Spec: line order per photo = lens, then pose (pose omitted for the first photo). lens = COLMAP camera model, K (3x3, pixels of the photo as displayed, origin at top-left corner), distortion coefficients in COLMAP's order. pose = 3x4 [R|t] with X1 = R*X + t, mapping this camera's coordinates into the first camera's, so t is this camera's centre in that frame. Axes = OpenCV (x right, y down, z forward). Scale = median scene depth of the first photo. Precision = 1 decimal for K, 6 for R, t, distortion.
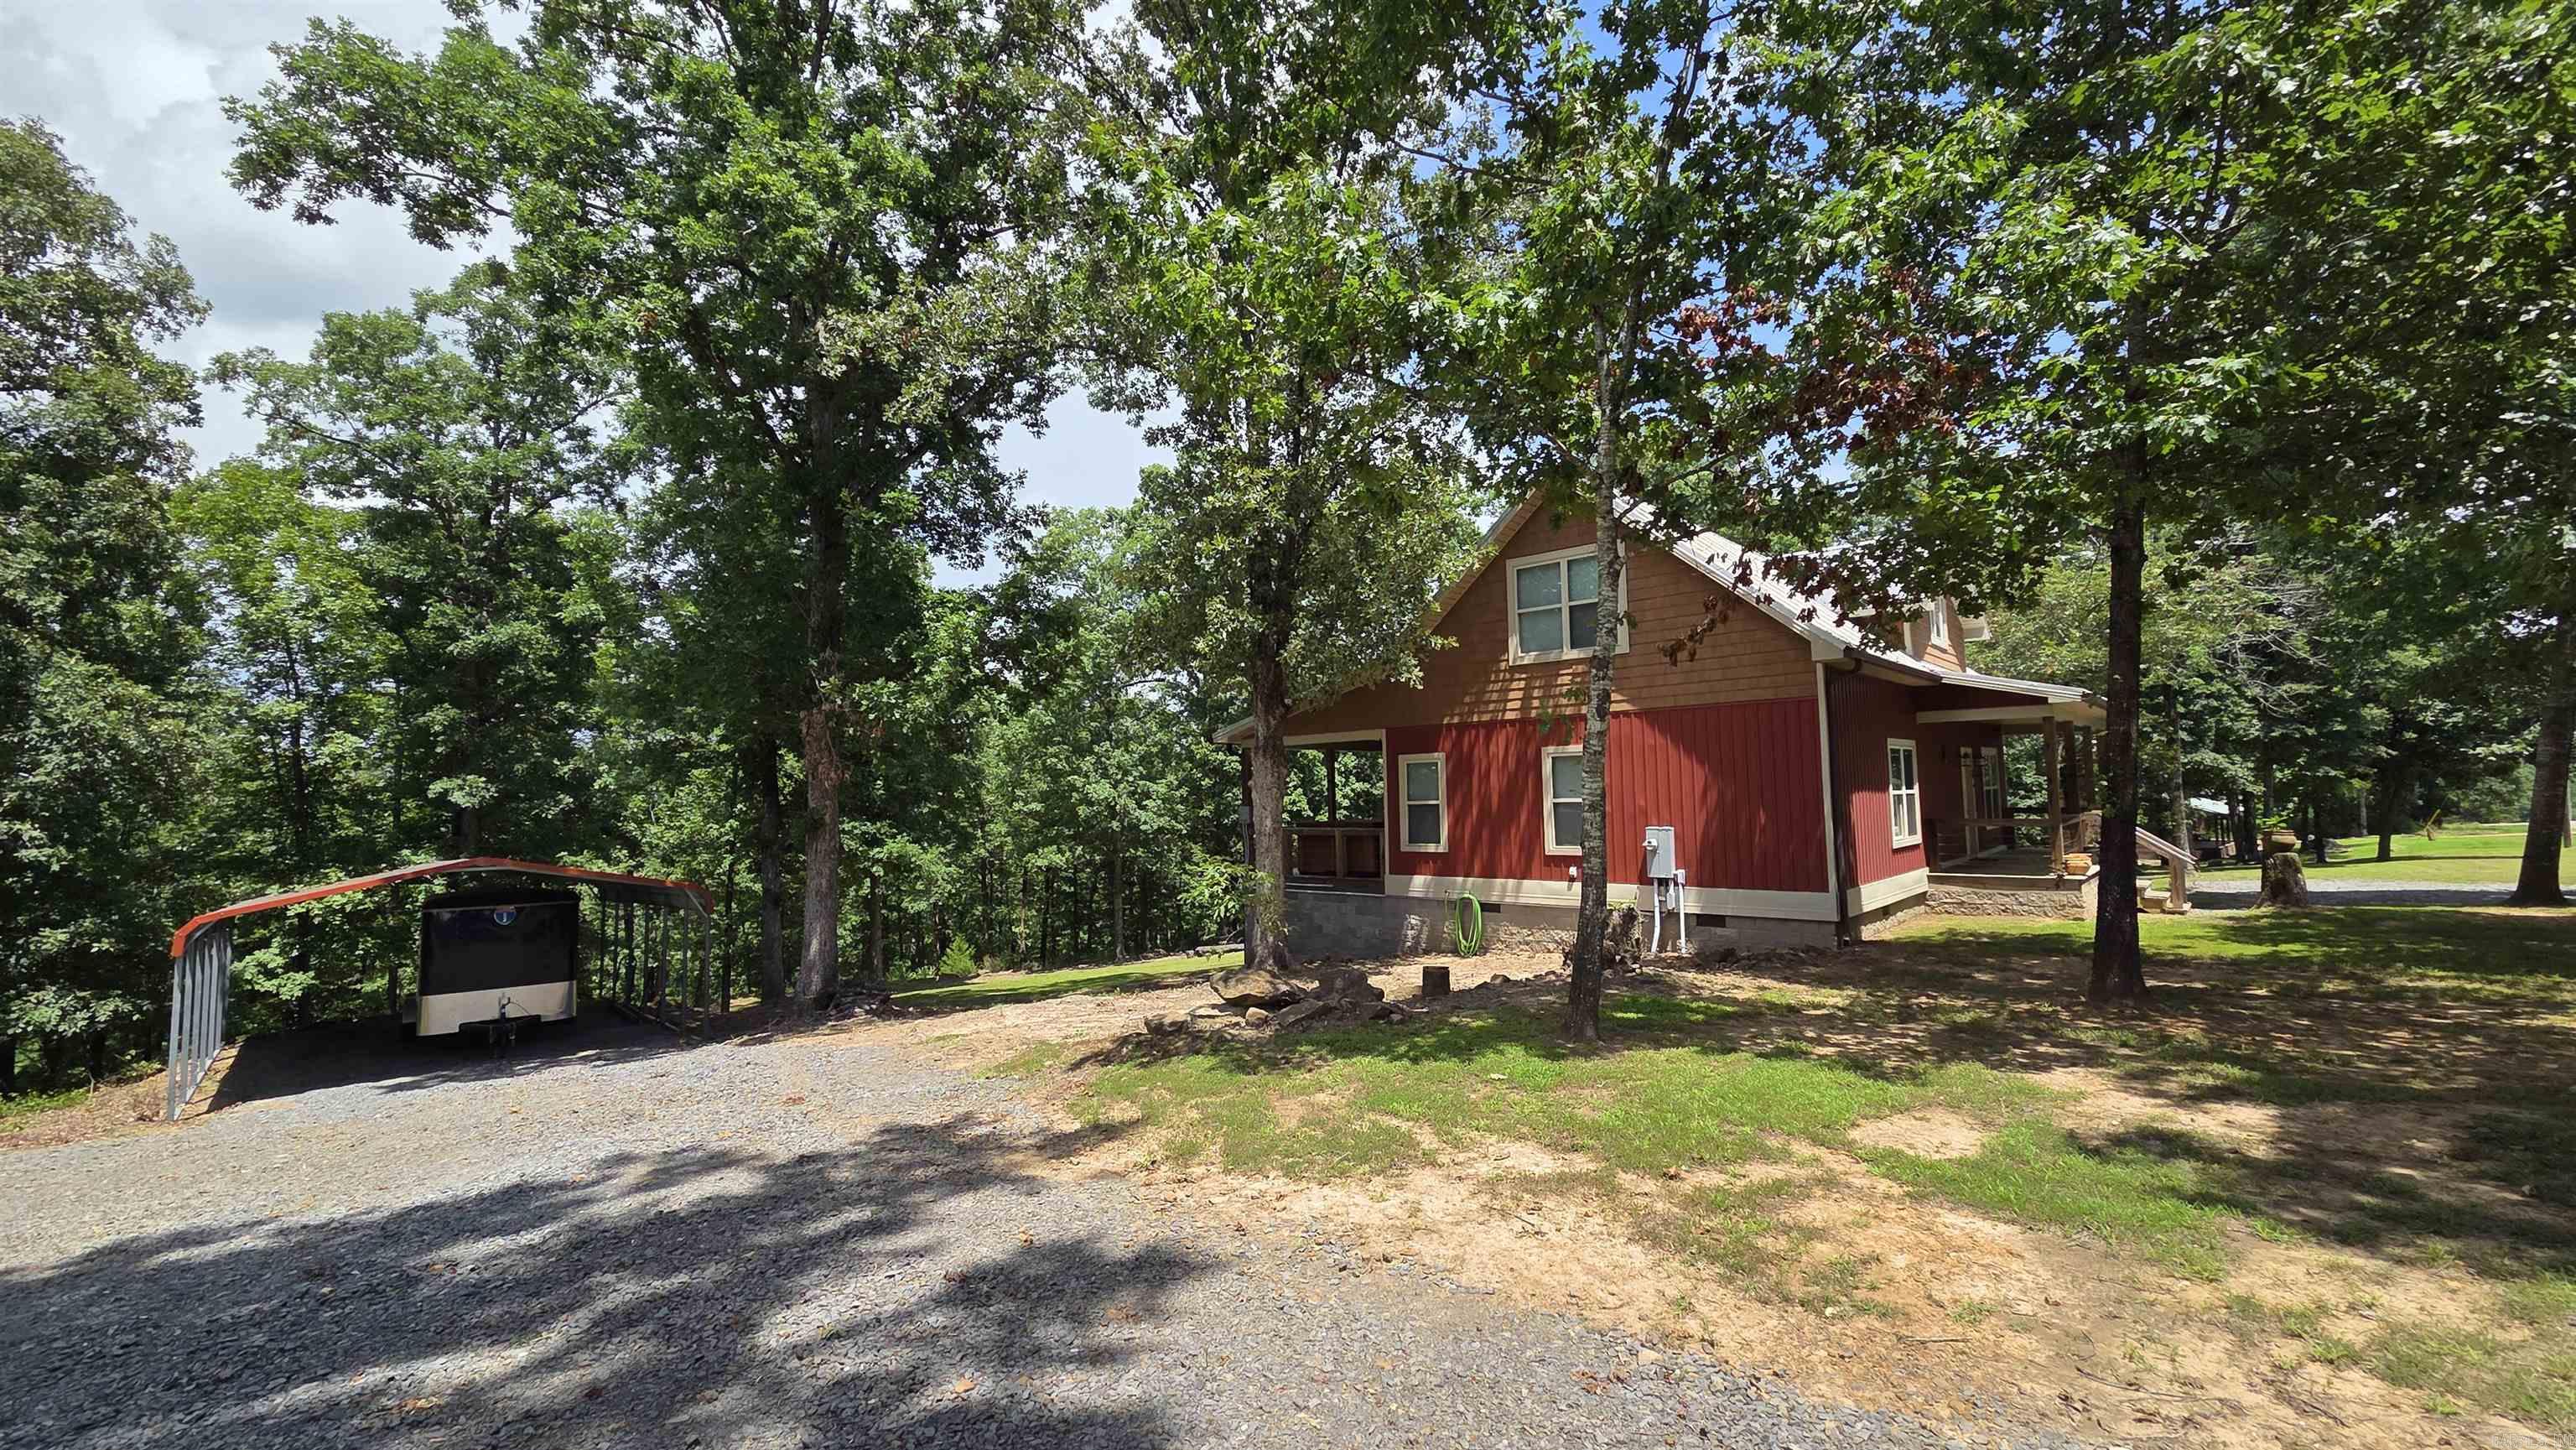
lens RADIAL K [[1054.1, 0, 1291.1], [0, 1054.1, 725.5], [0, 0, 1]] dist [0.002431, -0.000069]
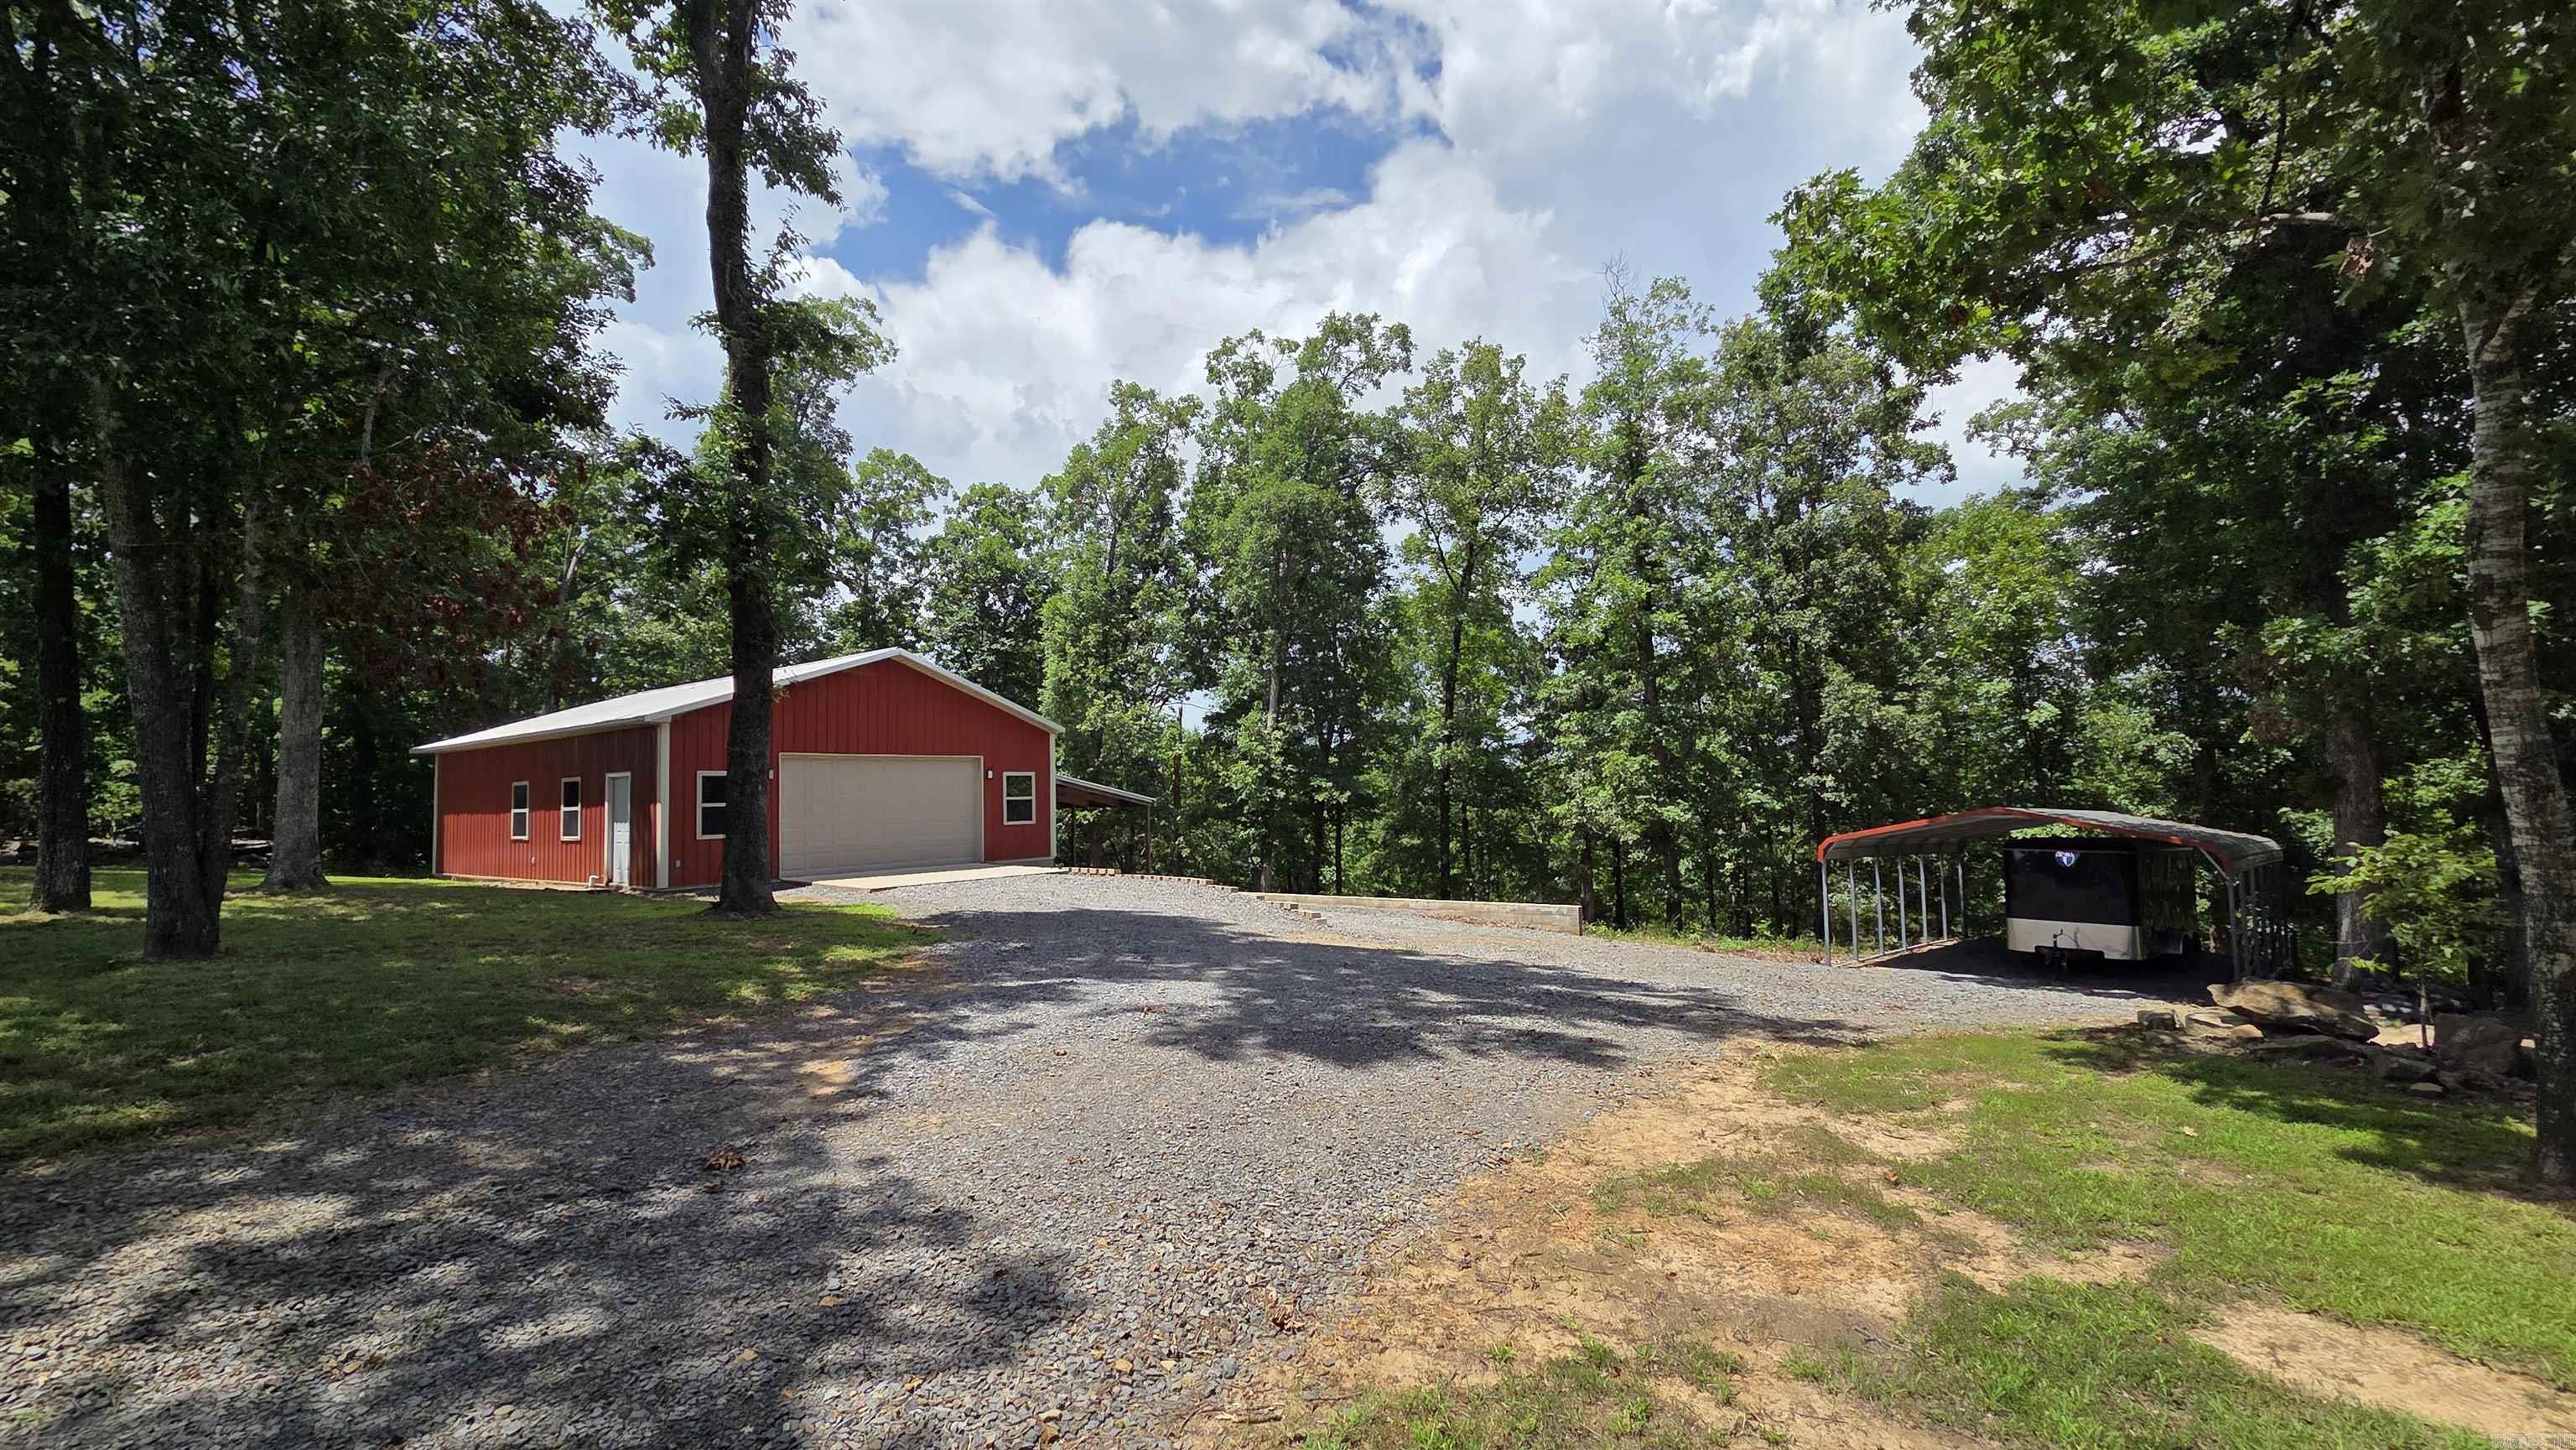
lens RADIAL K [[1054.1, 0, 1288.8], [0, 1054.1, 740.7], [0, 0, 1]] dist [0.002431, -0.000069]
pose [[0.020765, -0.027863, -0.999396, 1.232687], [0.092389, 0.995388, -0.025831, 0.011542], [0.995506, -0.091797, 0.023243, 0.456639]]
